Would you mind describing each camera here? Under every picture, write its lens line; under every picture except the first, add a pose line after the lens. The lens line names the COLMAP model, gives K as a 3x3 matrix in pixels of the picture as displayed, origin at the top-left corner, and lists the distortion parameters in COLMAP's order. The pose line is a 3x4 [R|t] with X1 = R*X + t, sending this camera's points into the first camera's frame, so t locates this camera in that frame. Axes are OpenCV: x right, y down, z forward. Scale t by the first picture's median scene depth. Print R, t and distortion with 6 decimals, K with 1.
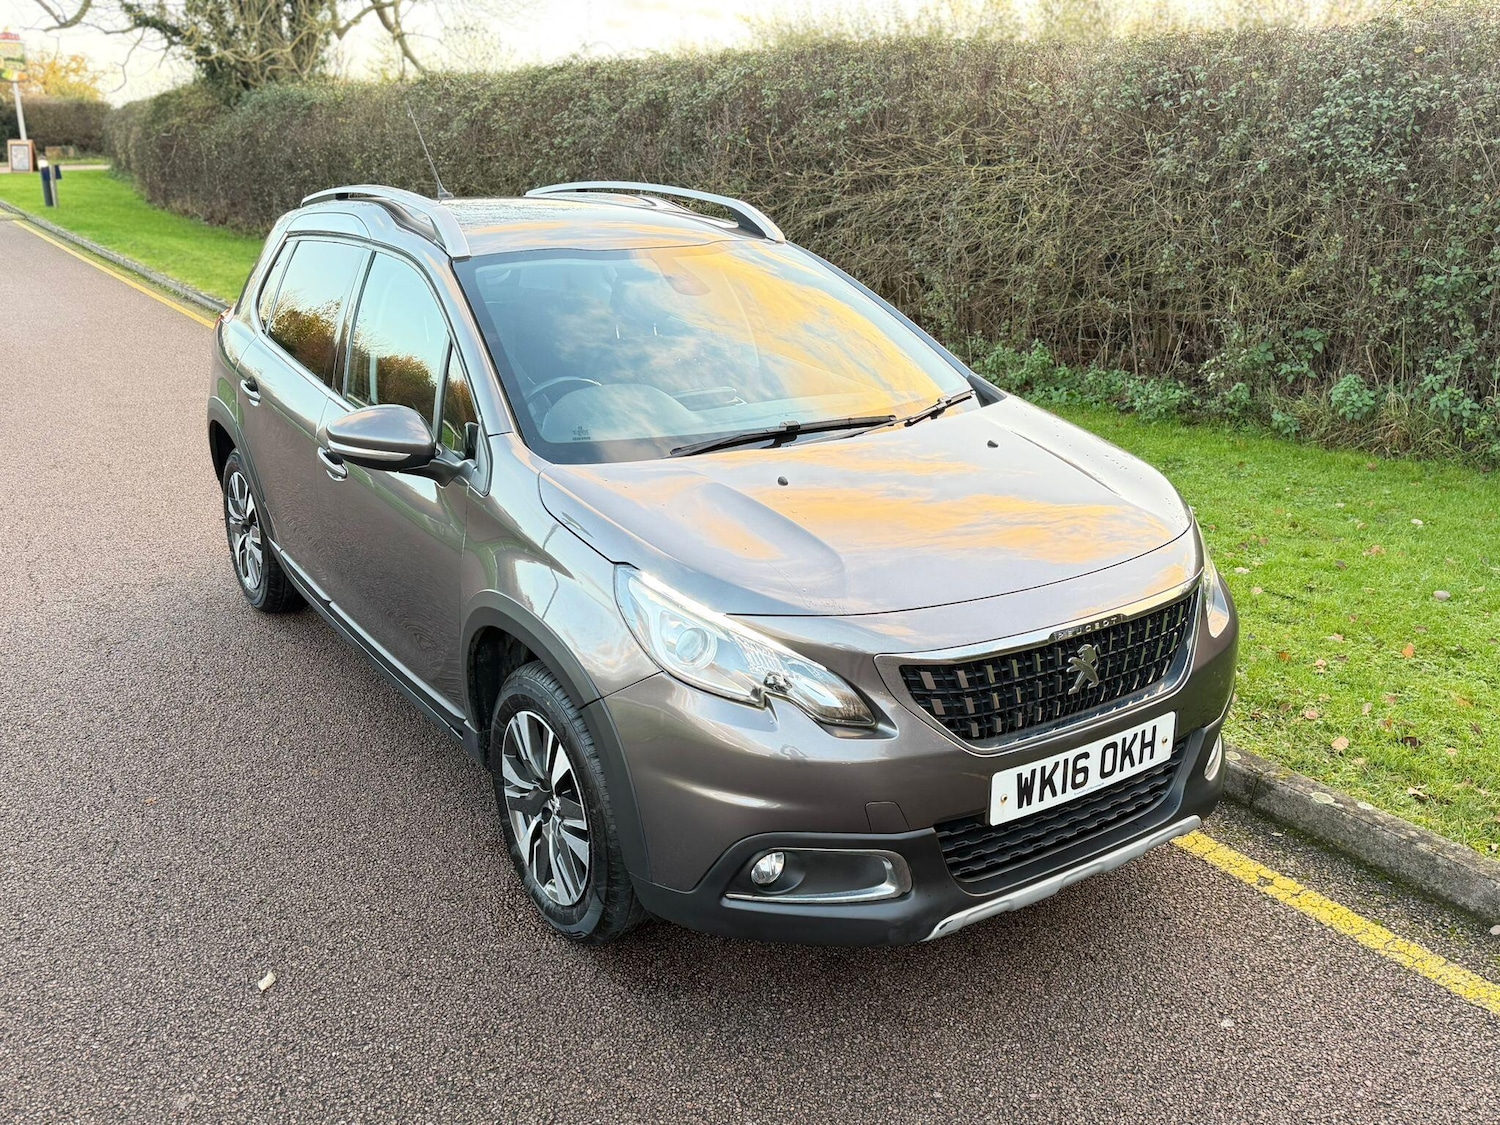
lens RADIAL K [[1312.4, 0, 748.6], [0, 1312.4, 566.3], [0, 0, 1]] dist [0.069241, -0.101220]
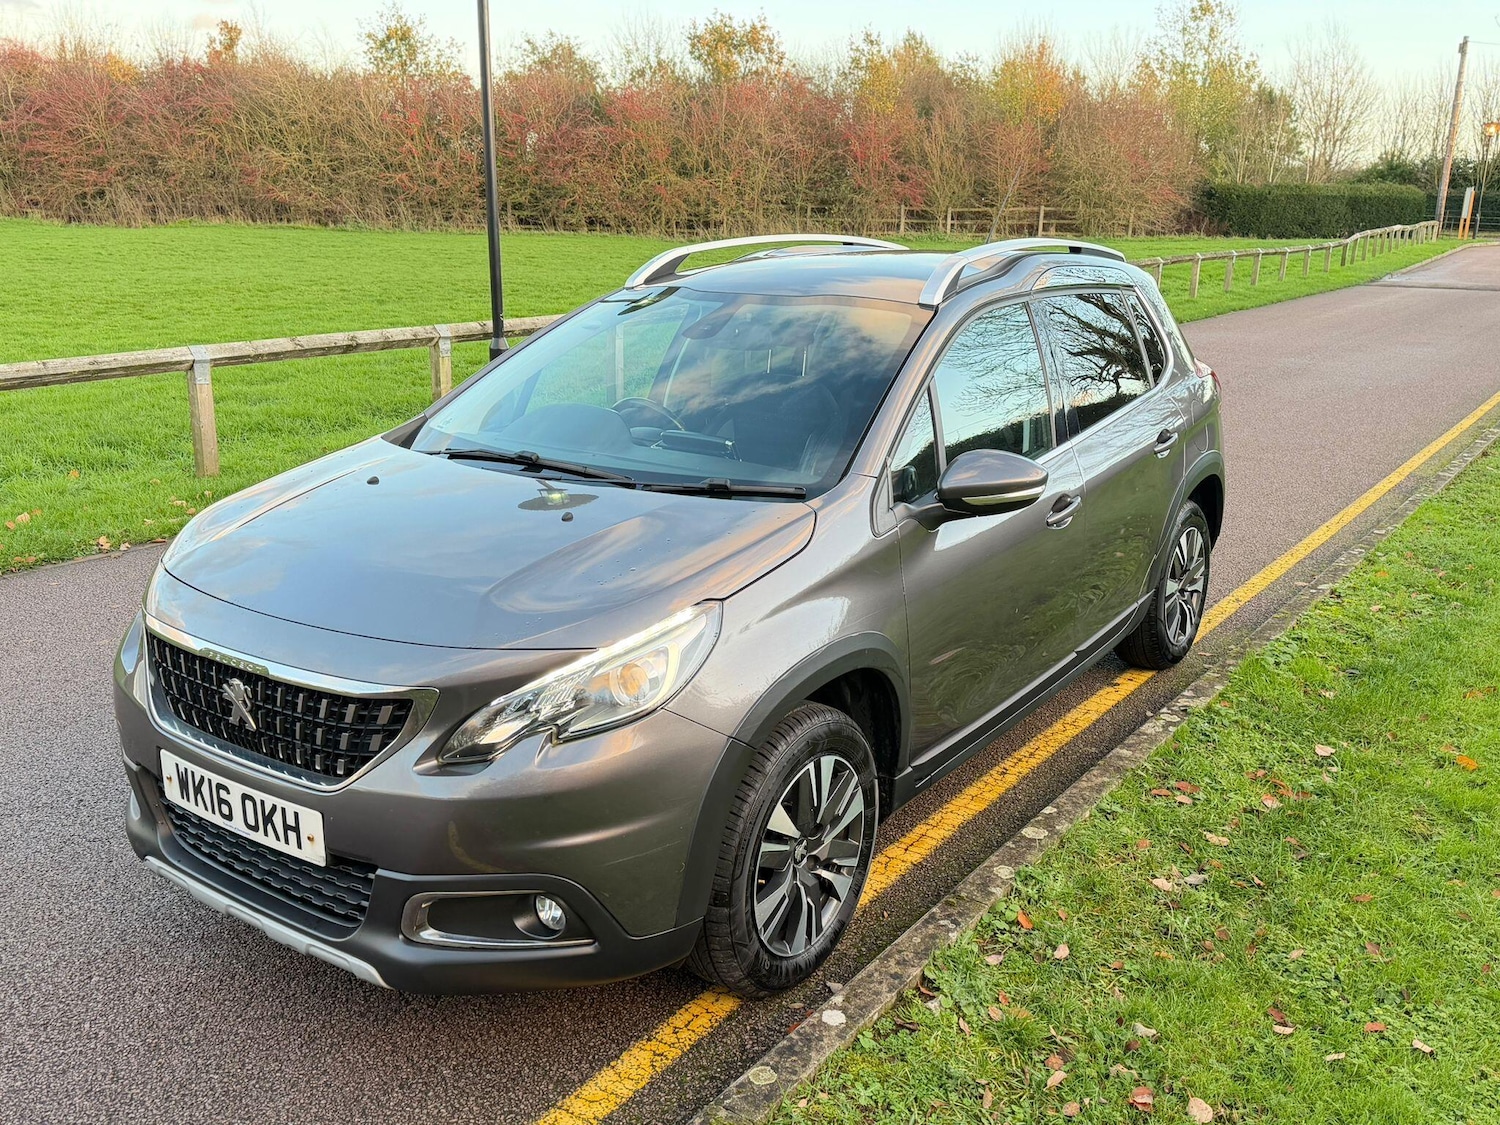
lens RADIAL K [[1312.4, 0, 758.8], [0, 1312.4, 558.5], [0, 0, 1]] dist [0.069241, -0.101220]
pose [[0.365302, 0.243995, -0.898343, 1.131372], [-0.295044, 0.945631, 0.136862, -0.246538], [0.882895, 0.215055, 0.417430, 0.818745]]
